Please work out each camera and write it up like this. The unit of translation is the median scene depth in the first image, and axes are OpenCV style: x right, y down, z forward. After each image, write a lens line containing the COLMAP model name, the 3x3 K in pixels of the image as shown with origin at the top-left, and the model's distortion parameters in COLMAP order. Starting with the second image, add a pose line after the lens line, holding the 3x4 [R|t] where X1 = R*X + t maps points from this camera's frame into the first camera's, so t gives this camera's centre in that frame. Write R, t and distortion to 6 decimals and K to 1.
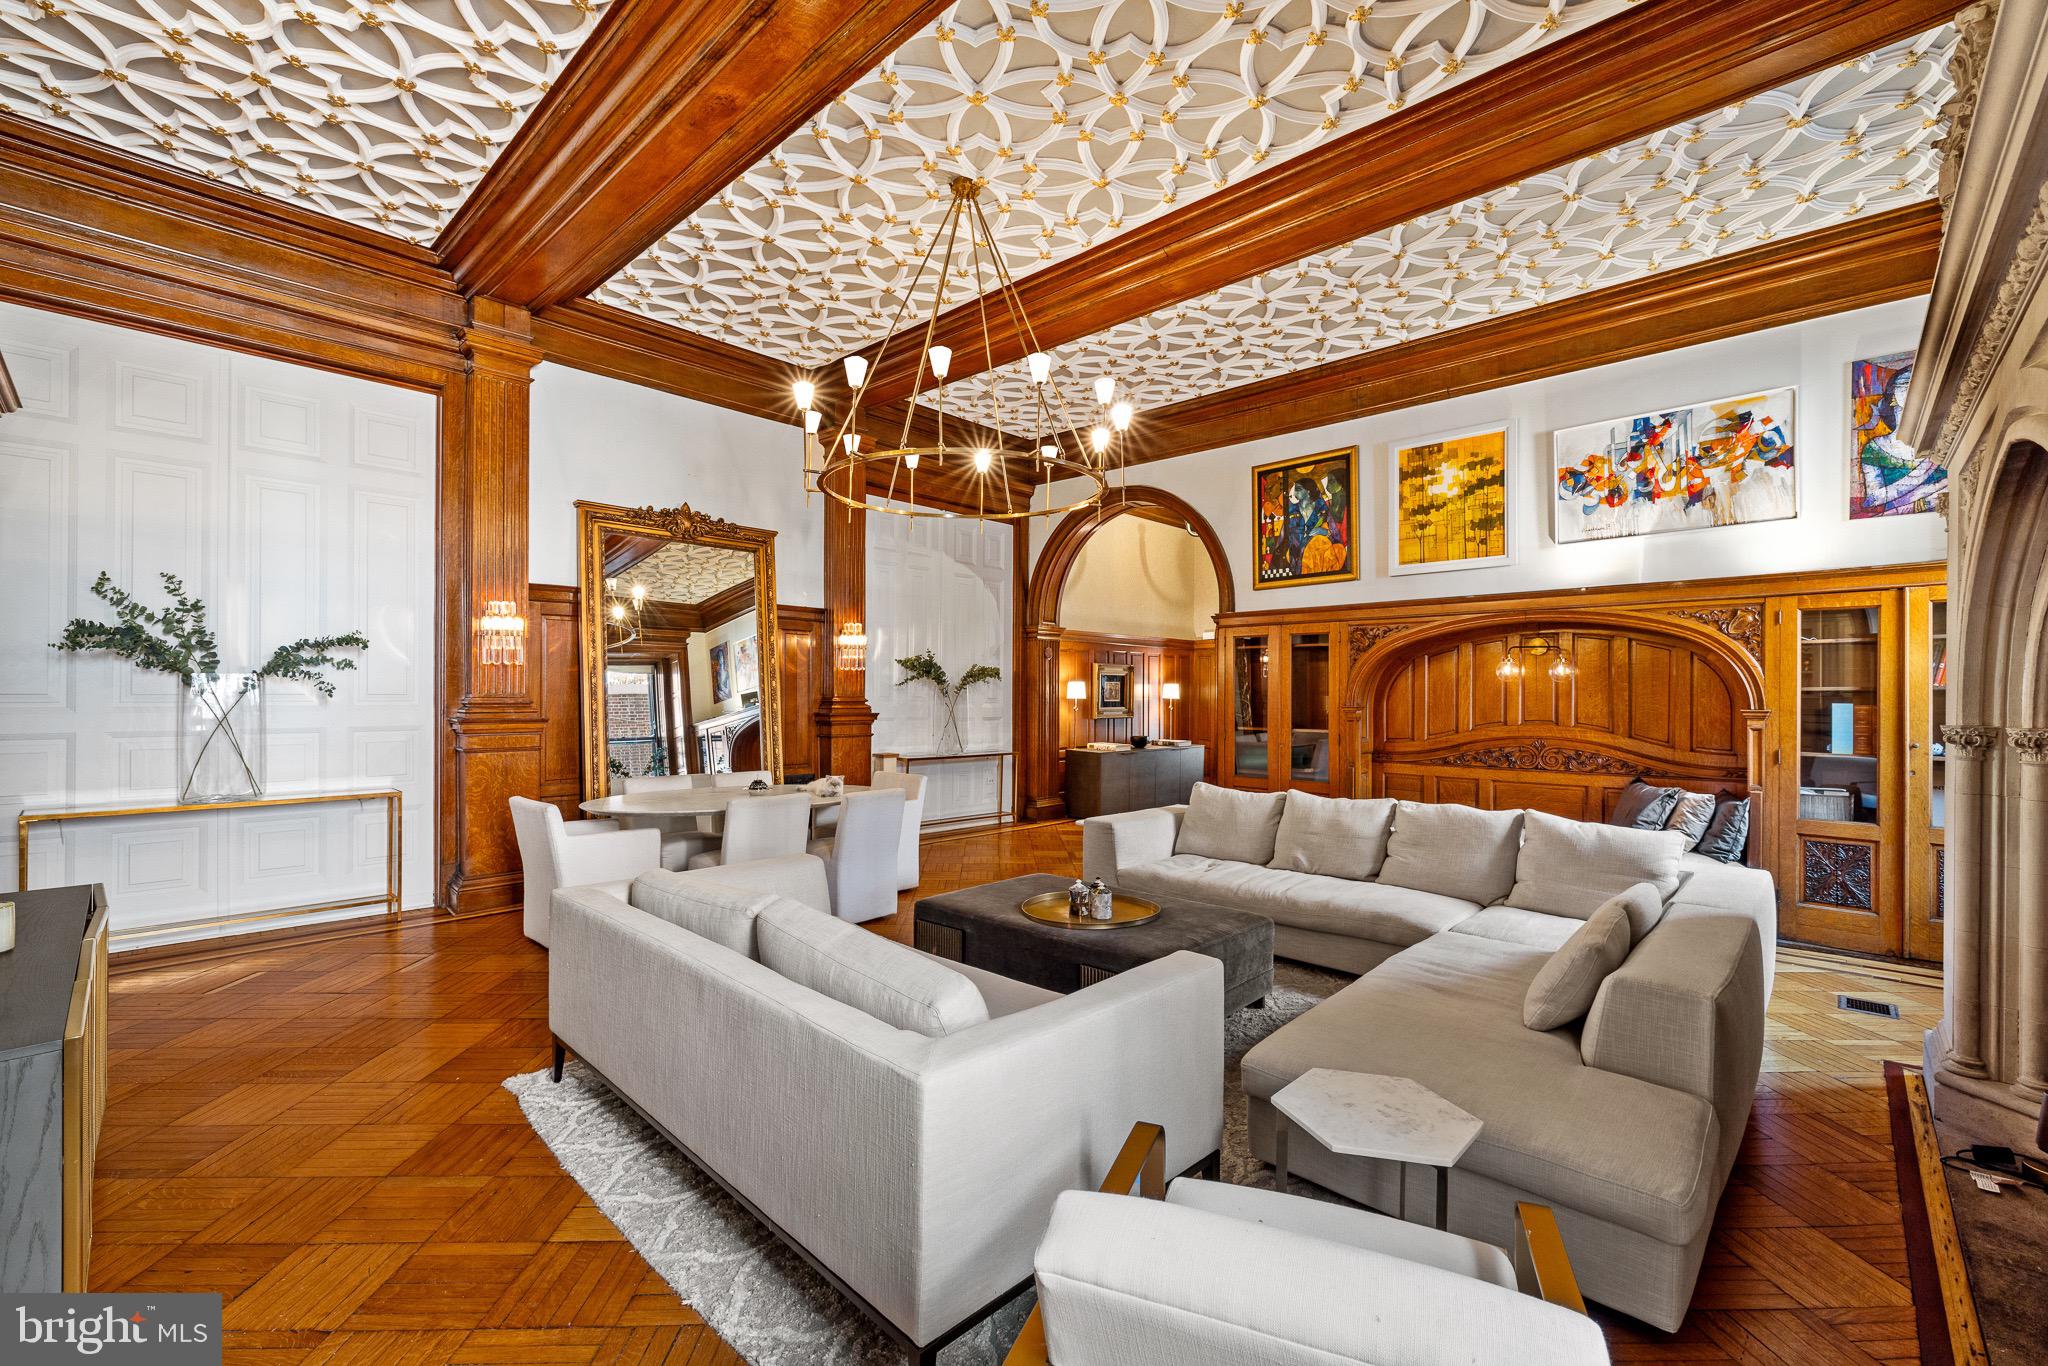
lens RADIAL K [[856.5, 0, 1042.3], [0, 856.5, 701.8], [0, 0, 1]] dist [0.000010, 0.000587]
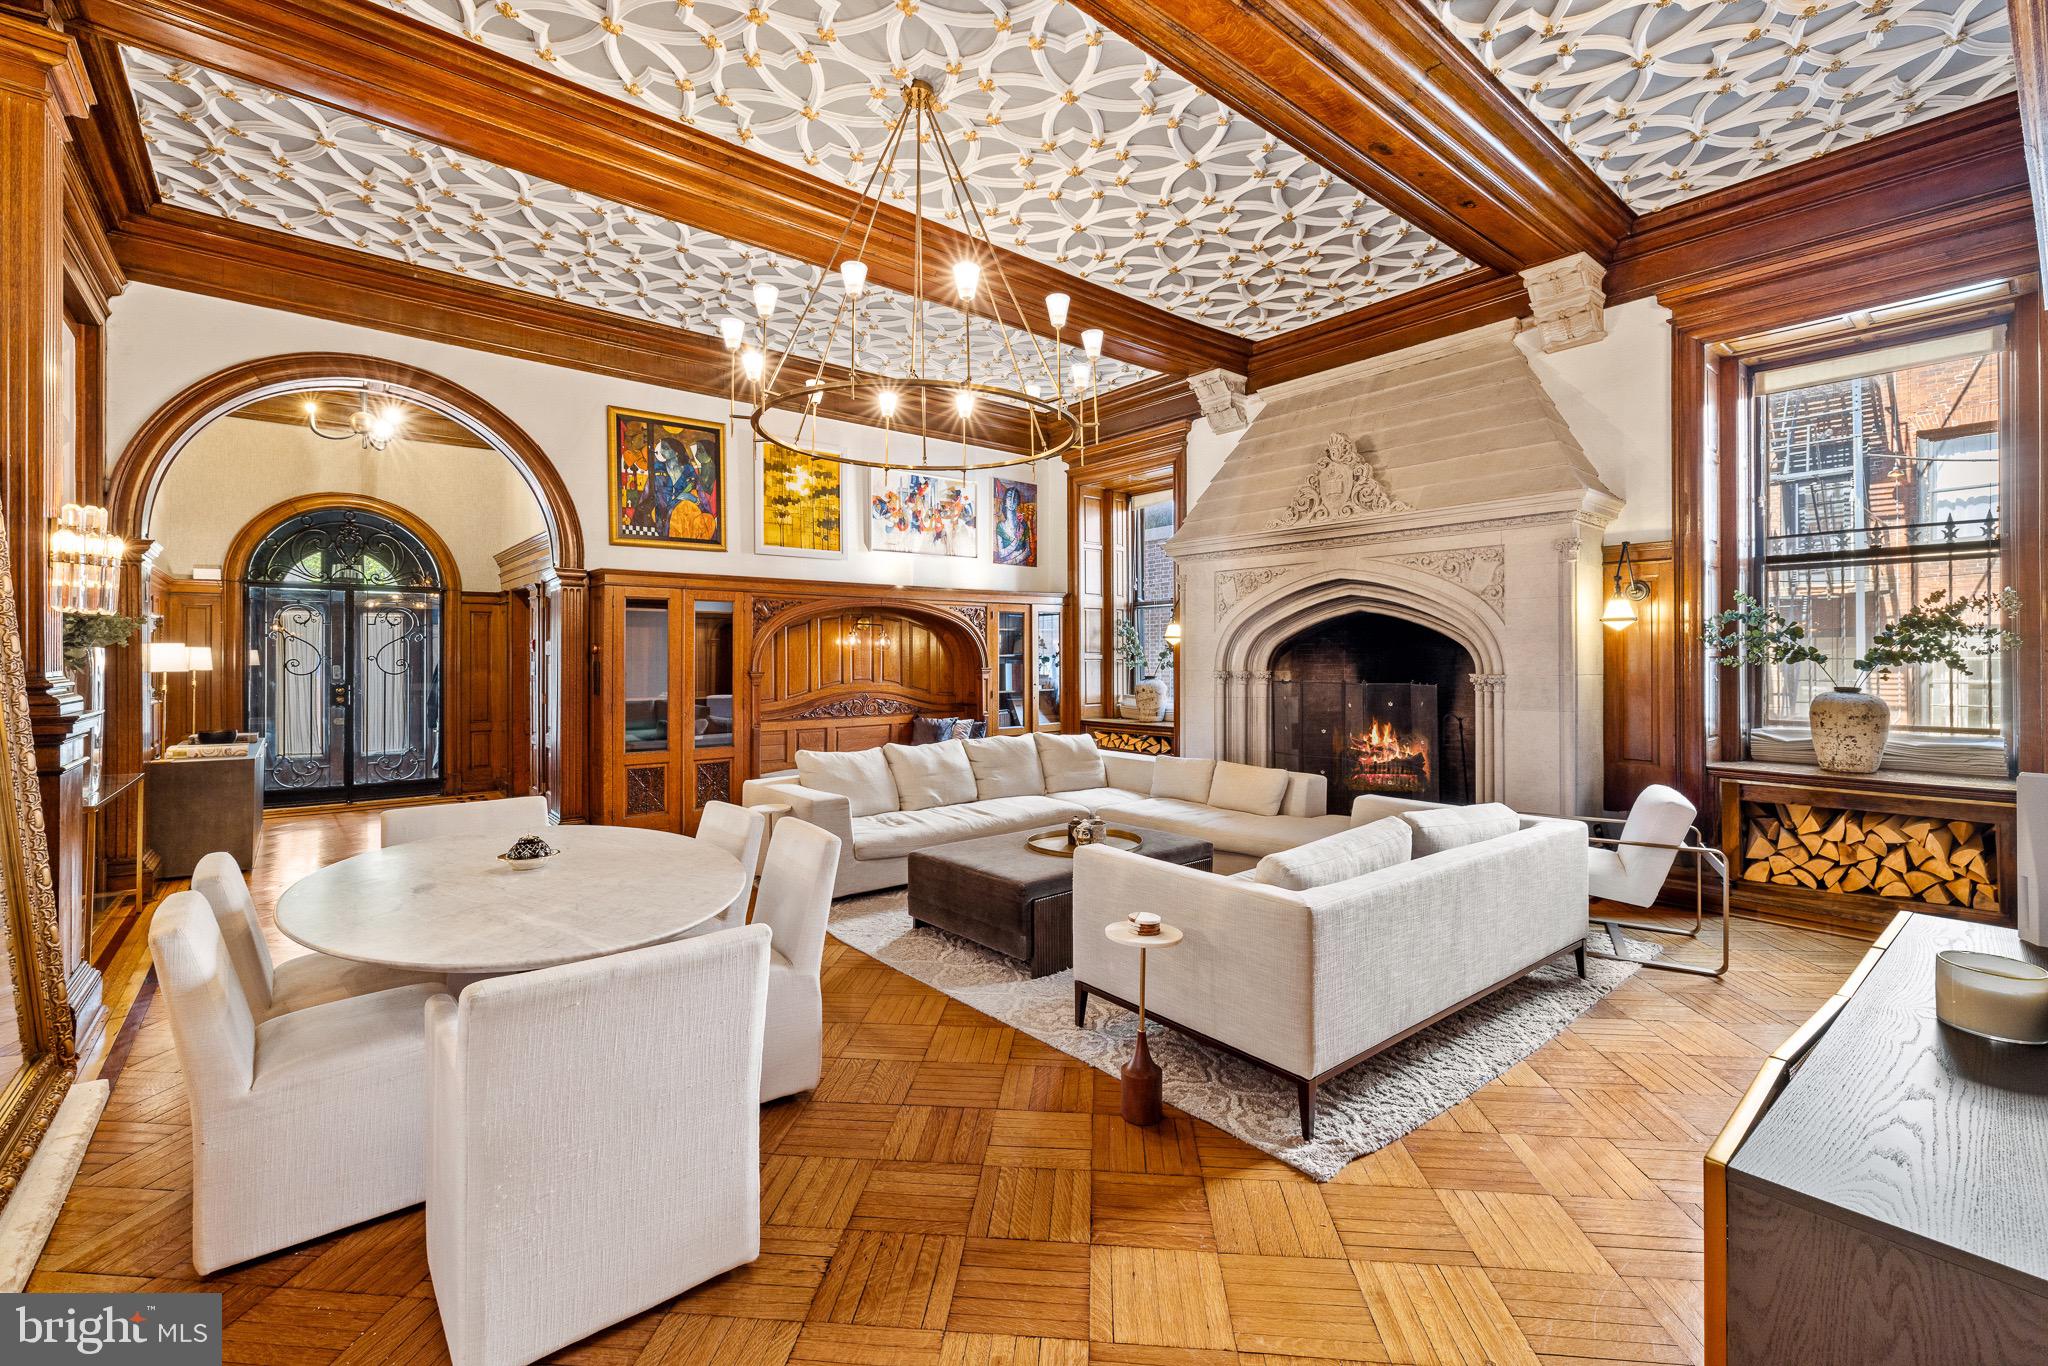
lens RADIAL K [[856.5, 0, 1025.0], [0, 856.5, 656.1], [0, 0, 1]] dist [0.000010, 0.000587]
pose [[0.131375, -0.002228, 0.991330, -0.623220], [0.015542, 0.999879, 0.000187, -0.008955], [-0.991211, 0.015383, 0.131394, 0.497421]]
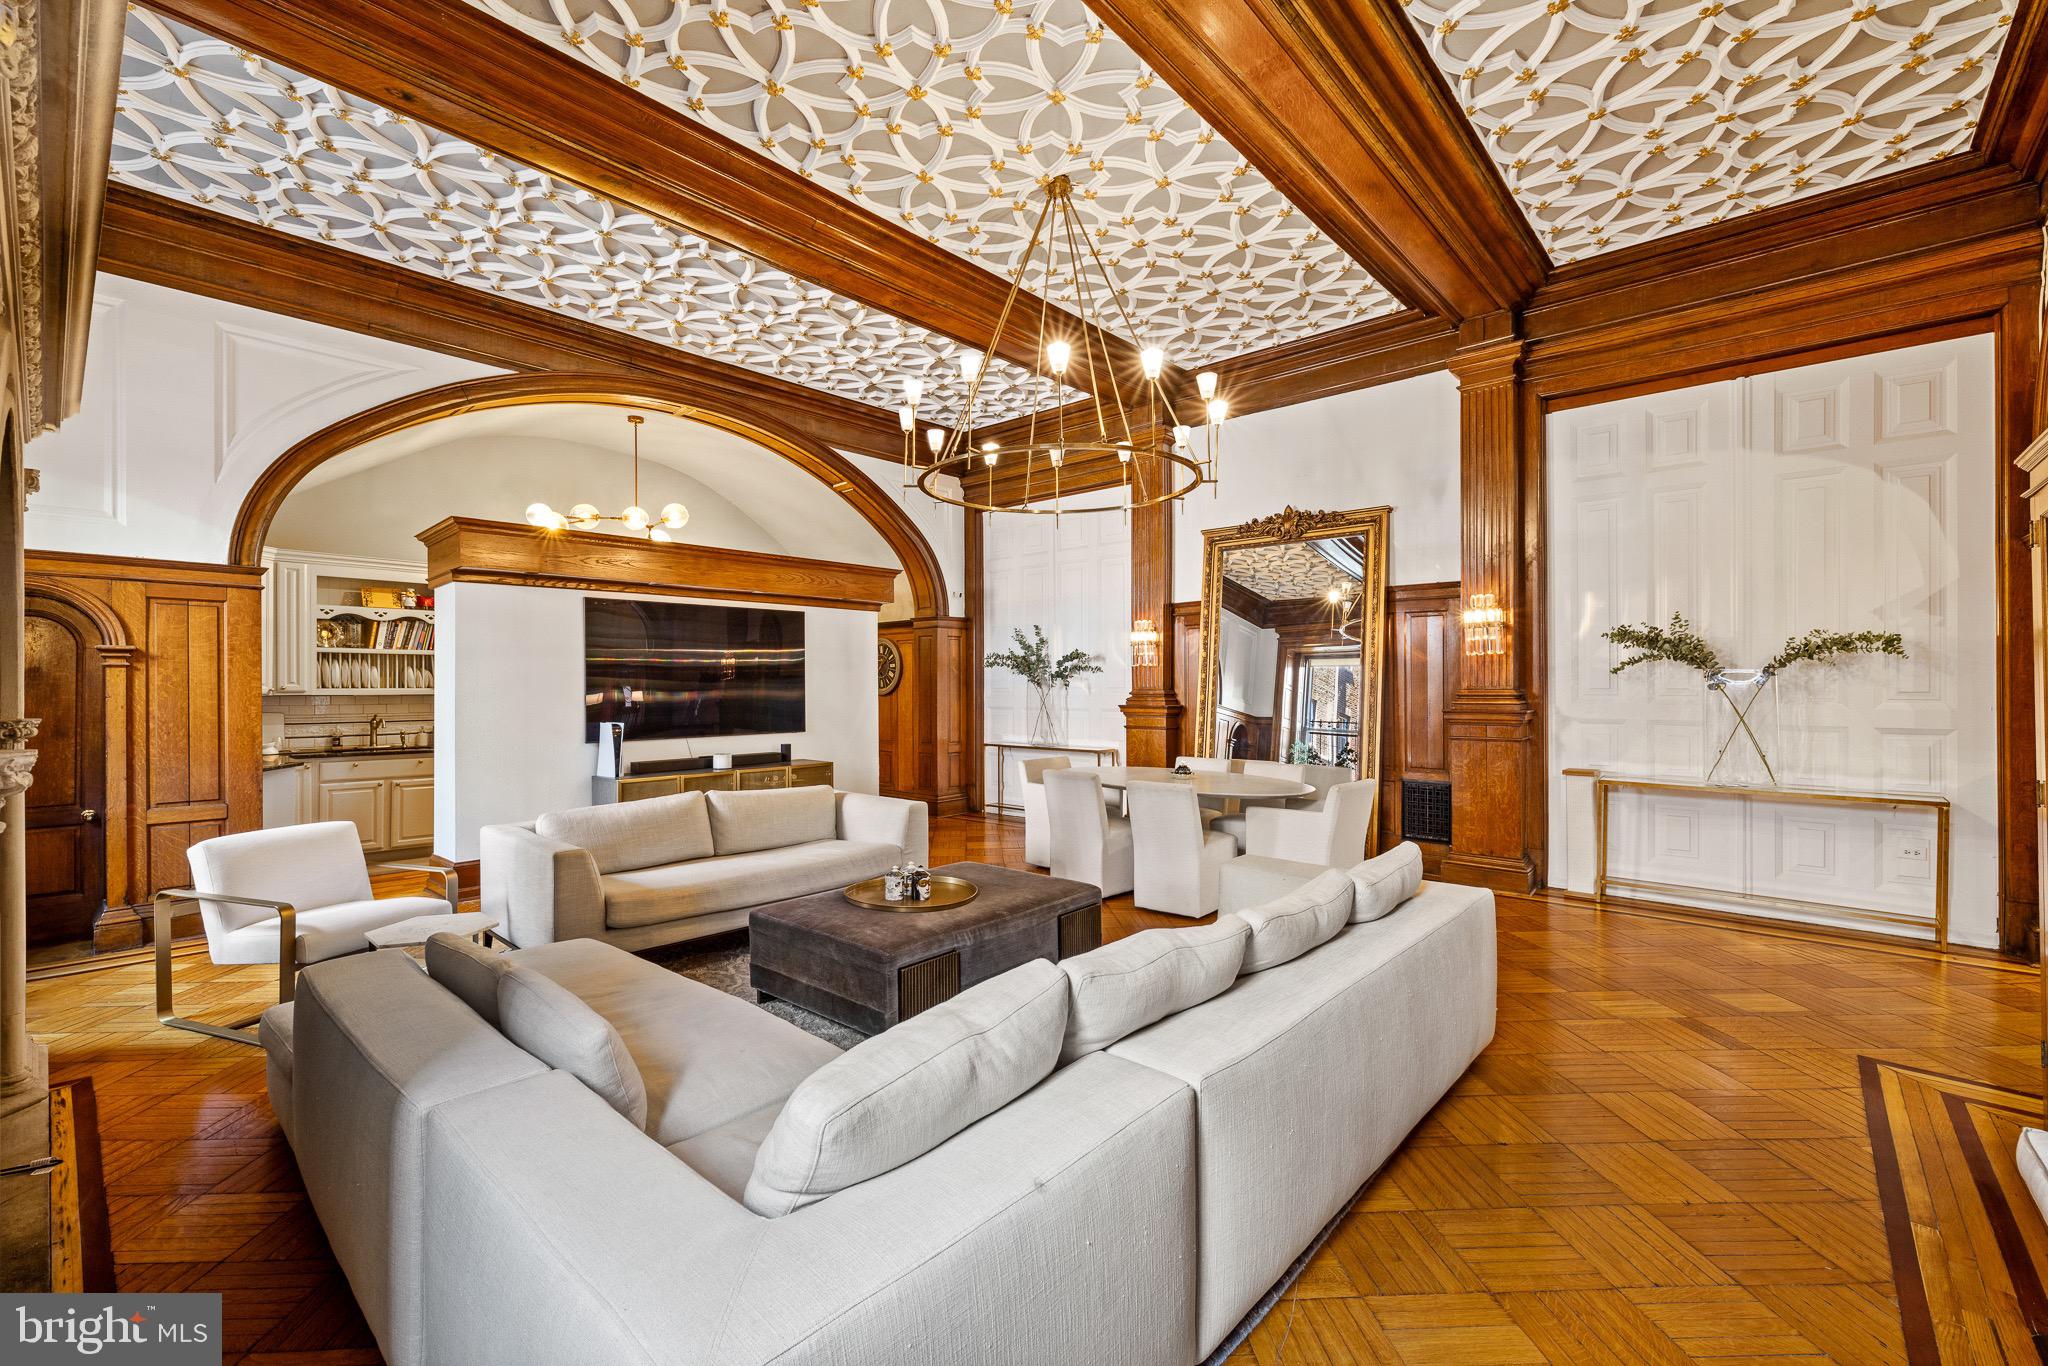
lens RADIAL K [[856.5, 0, 1019.8], [0, 856.5, 679.0], [0, 0, 1]] dist [0.000010, 0.000587]
pose [[0.027781, -0.021770, -0.999377, 0.569285], [-0.011762, 0.999686, -0.022104, 0.007115], [0.999545, 0.012368, 0.027517, 0.587651]]
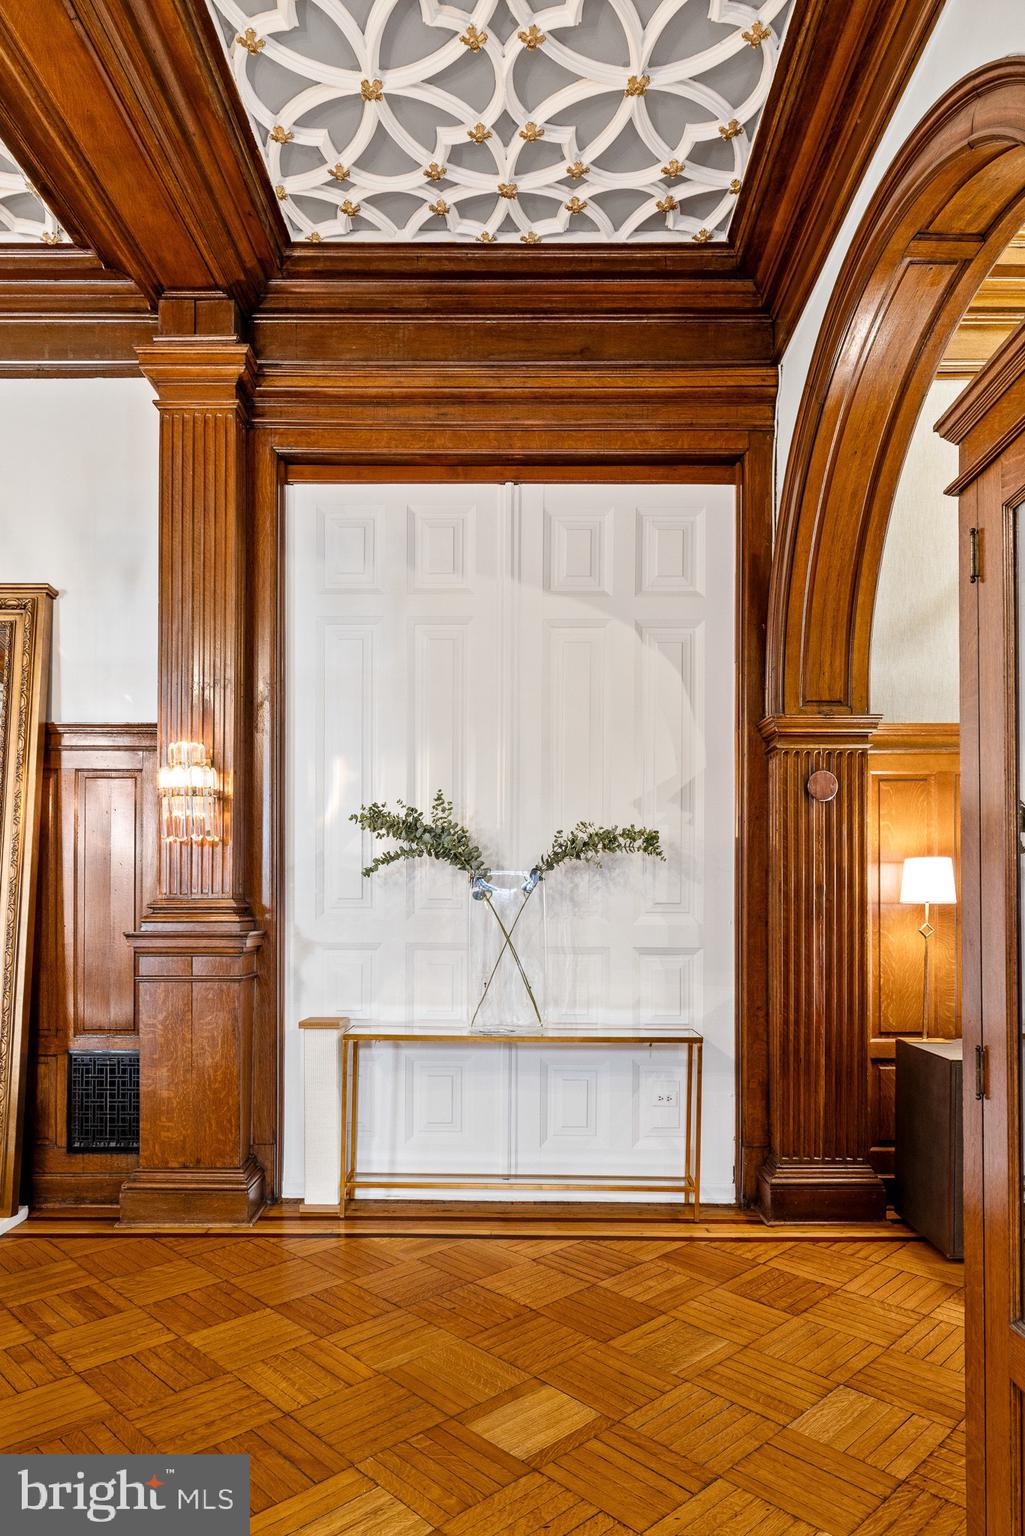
lens RADIAL K [[1093.0, 0, 514.8], [0, 1093.0, 912.3], [0, 0, 1]] dist [0.035554, 0.005500]
pose [[0.675554, -0.008837, -0.737258, 0.373348], [-0.002750, 0.999891, -0.014505, 0.010607], [0.737306, 0.011826, 0.675456, 0.755180]]
